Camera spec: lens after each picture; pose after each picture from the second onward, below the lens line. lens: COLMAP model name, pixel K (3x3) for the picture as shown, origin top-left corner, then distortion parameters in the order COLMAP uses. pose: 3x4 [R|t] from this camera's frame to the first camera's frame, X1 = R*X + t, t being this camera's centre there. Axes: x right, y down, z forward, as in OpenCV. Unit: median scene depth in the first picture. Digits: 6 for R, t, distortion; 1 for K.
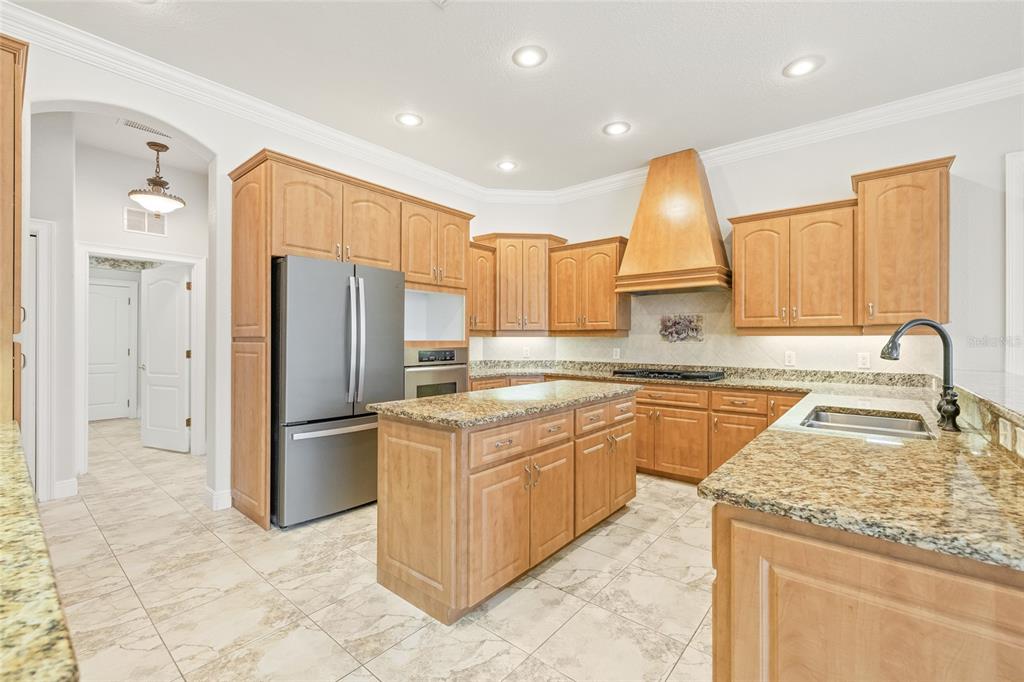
lens RADIAL K [[434.4, 0, 510.8], [0, 434.4, 339.5], [0, 0, 1]] dist [0.002109, -0.000025]
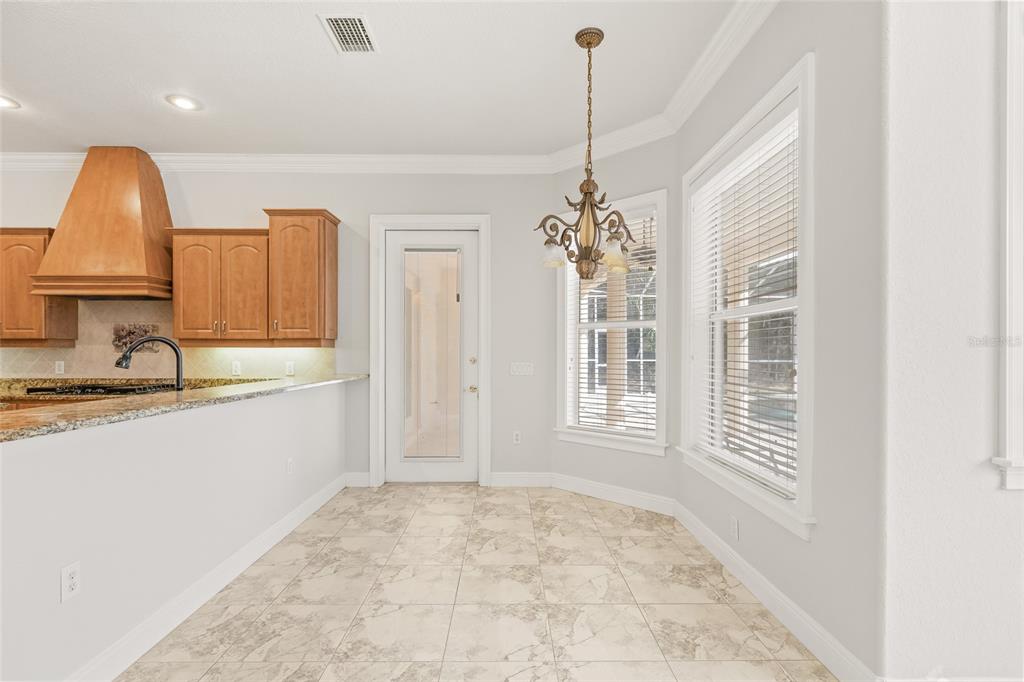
lens RADIAL K [[496.7, 0, 511.9], [0, 496.7, 352.3], [0, 0, 1]] dist [-0.001134, 0.000297]
pose [[0.761646, -0.004333, 0.647979, 0.350262], [-0.000166, 0.999976, 0.006882, -0.004256], [-0.647994, -0.005349, 0.761627, -0.353370]]
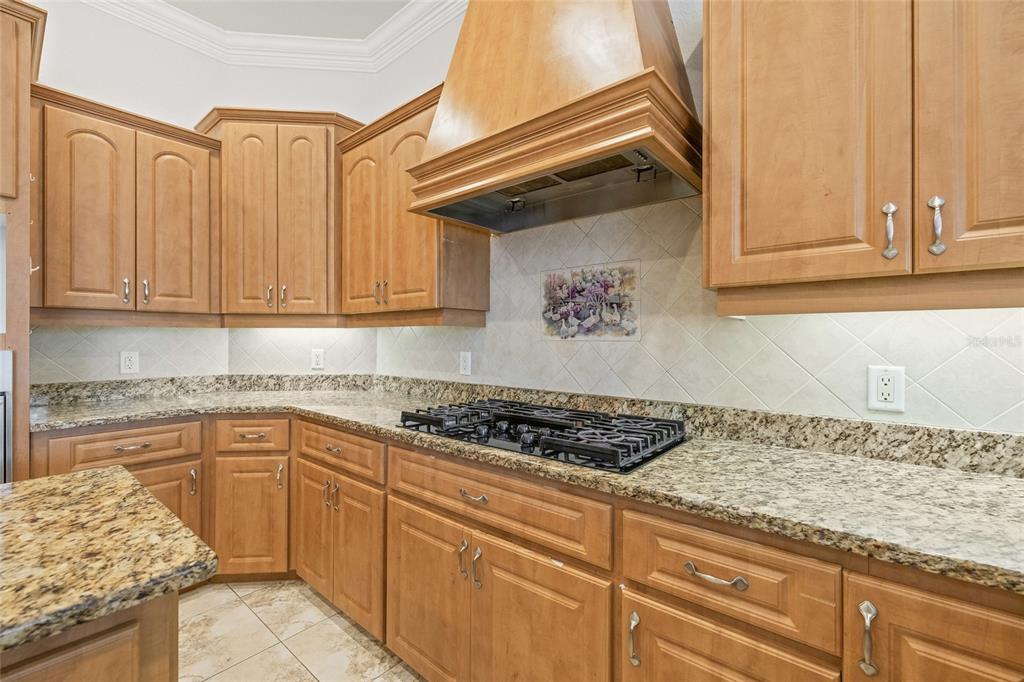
lens RADIAL K [[434.4, 0, 510.8], [0, 434.4, 339.5], [0, 0, 1]] dist [0.002109, -0.000025]
pose [[0.999998, -0.000783, -0.001681, 0.356442], [0.000786, 0.999998, 0.001752, 0.007807], [0.001679, -0.001753, 0.999997, 0.657268]]
